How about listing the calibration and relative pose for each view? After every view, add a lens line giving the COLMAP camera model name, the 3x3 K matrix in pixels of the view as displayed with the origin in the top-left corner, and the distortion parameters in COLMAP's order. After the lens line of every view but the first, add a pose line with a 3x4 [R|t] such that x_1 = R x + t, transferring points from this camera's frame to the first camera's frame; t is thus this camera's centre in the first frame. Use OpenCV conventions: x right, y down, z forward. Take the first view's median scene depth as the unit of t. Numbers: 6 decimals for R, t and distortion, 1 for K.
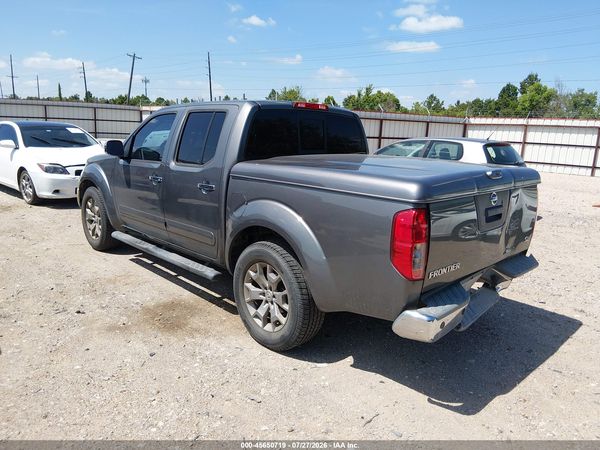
lens RADIAL K [[453.7, 0, 300.0], [0, 453.7, 225.0], [0, 0, 1]] dist [0.078739, -0.148638]
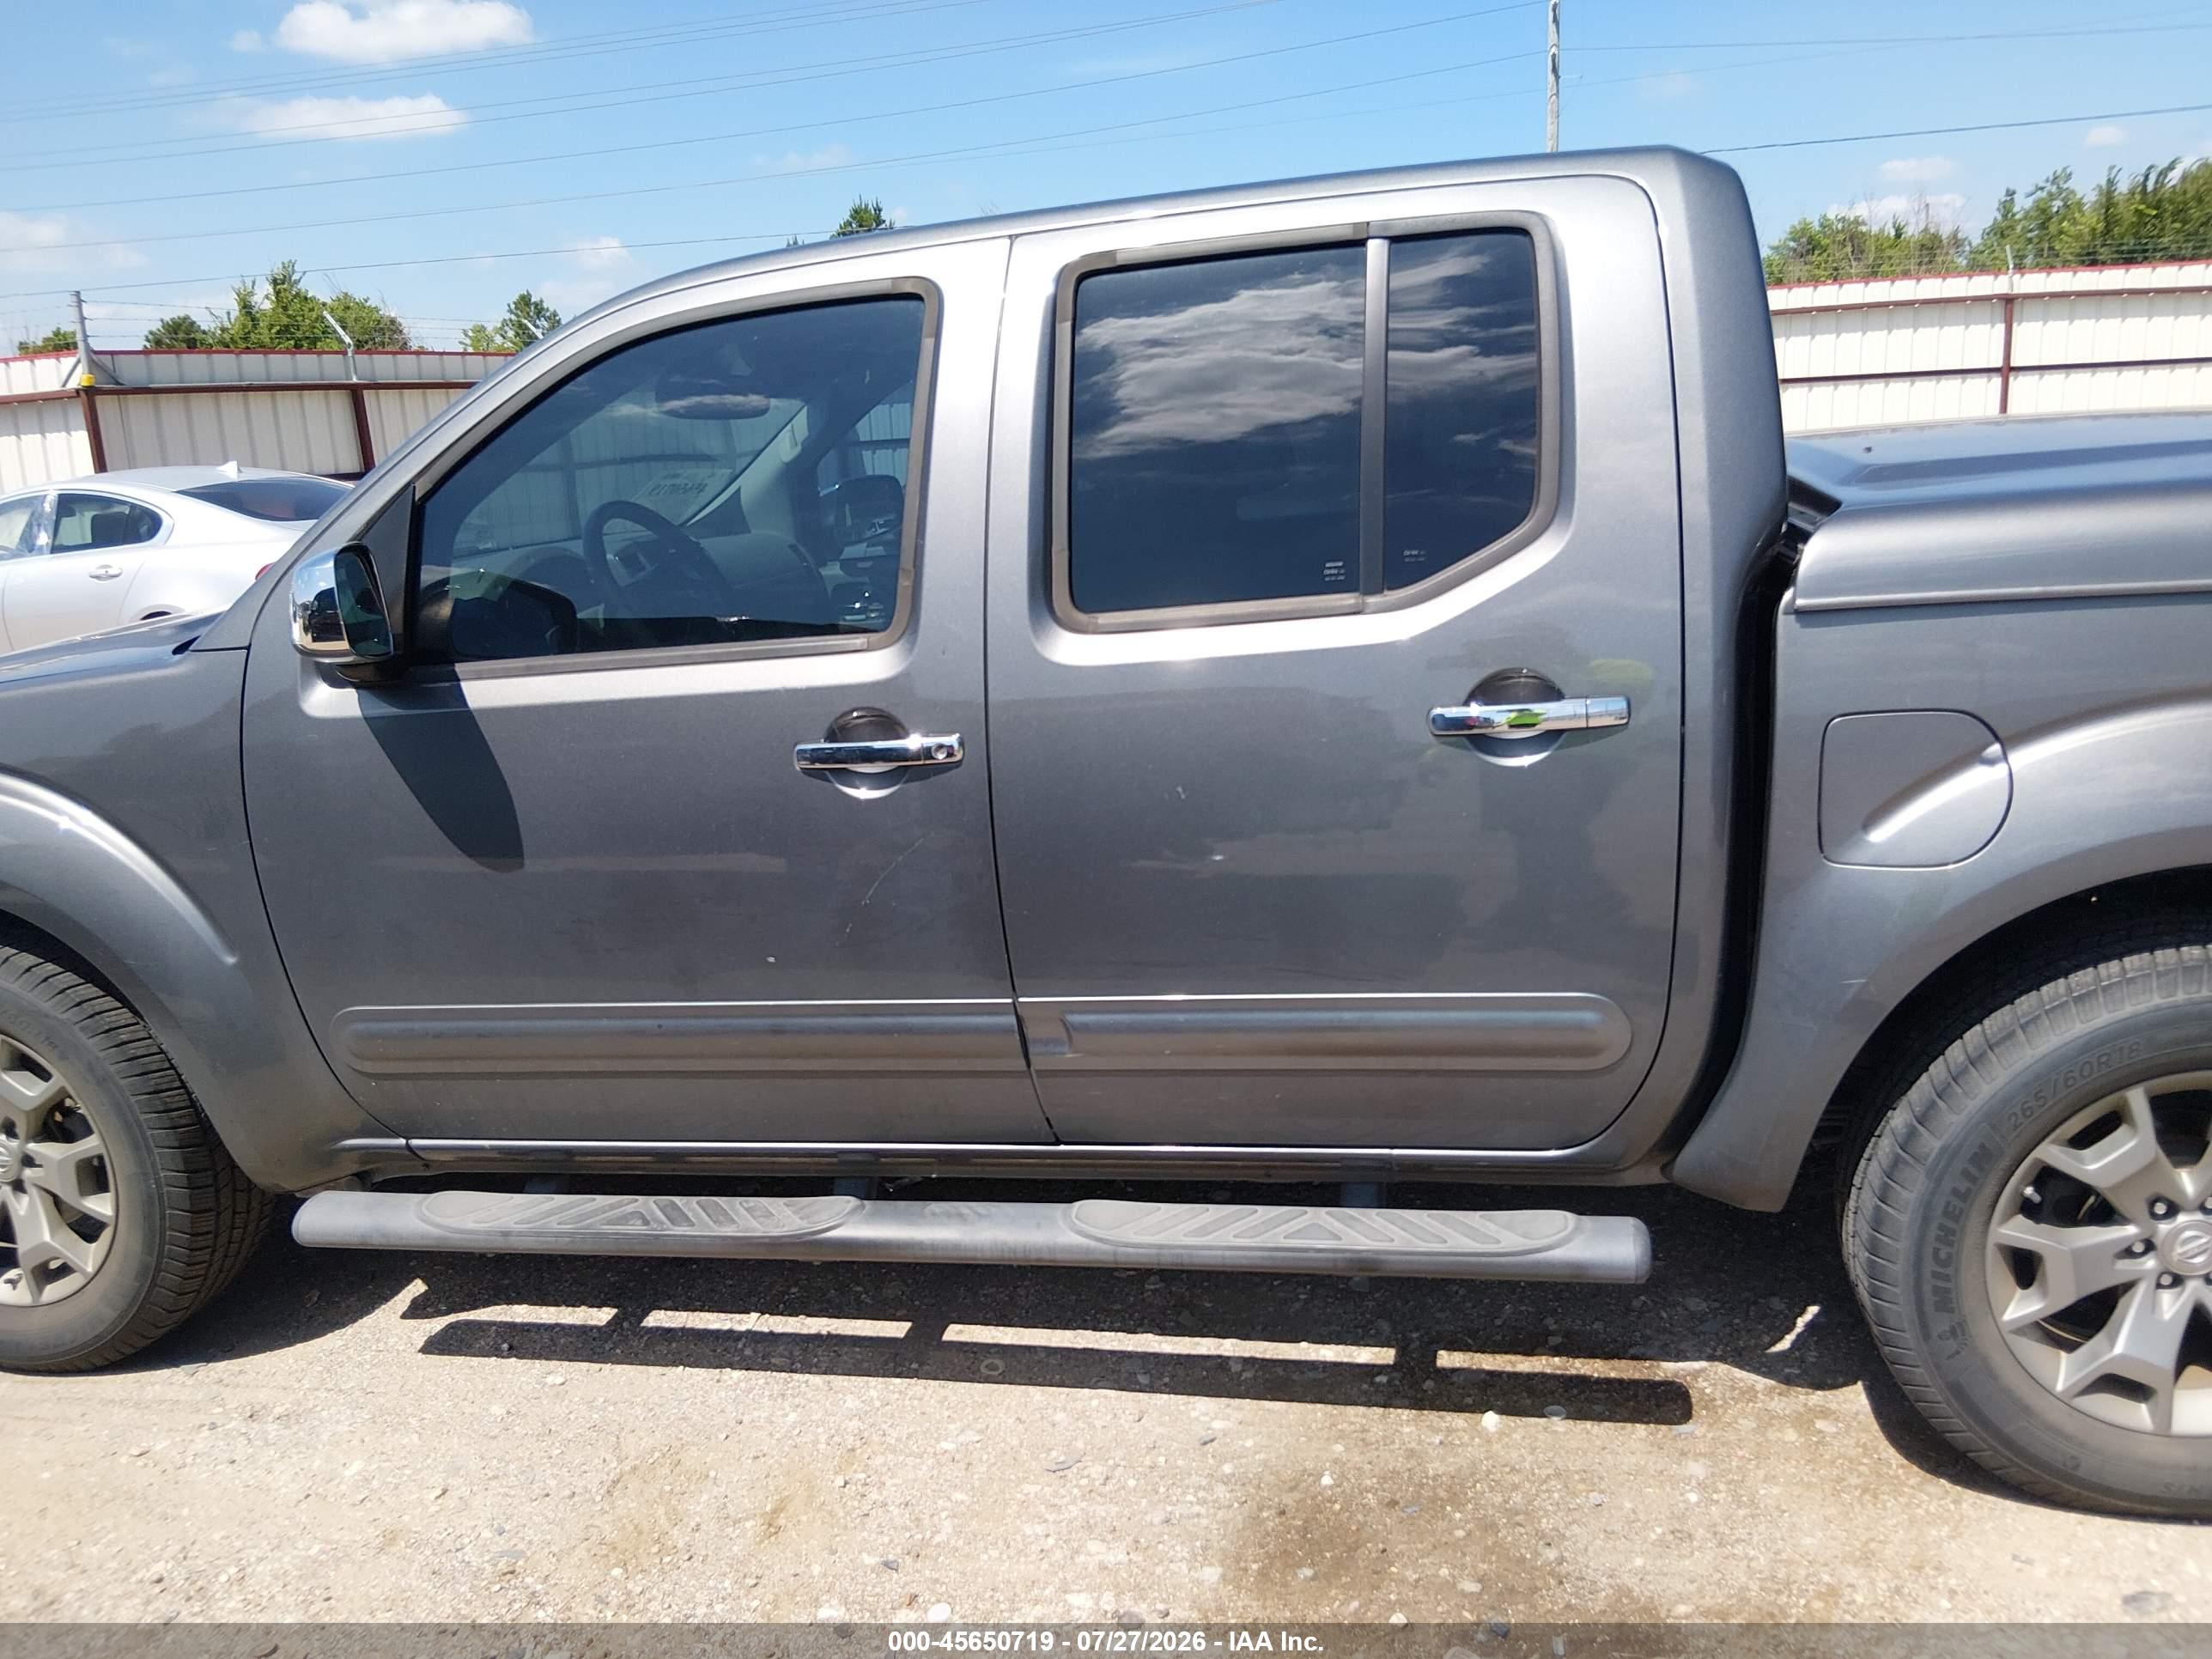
lens RADIAL K [[1672.5, 0, 1106.0], [0, 1672.5, 829.5], [0, 0, 1]] dist [0.078739, -0.148638]
pose [[0.809940, -0.216053, 0.545268, -0.478591], [0.201583, 0.975588, 0.087130, -0.096809], [-0.550782, 0.039347, 0.833721, 0.436852]]
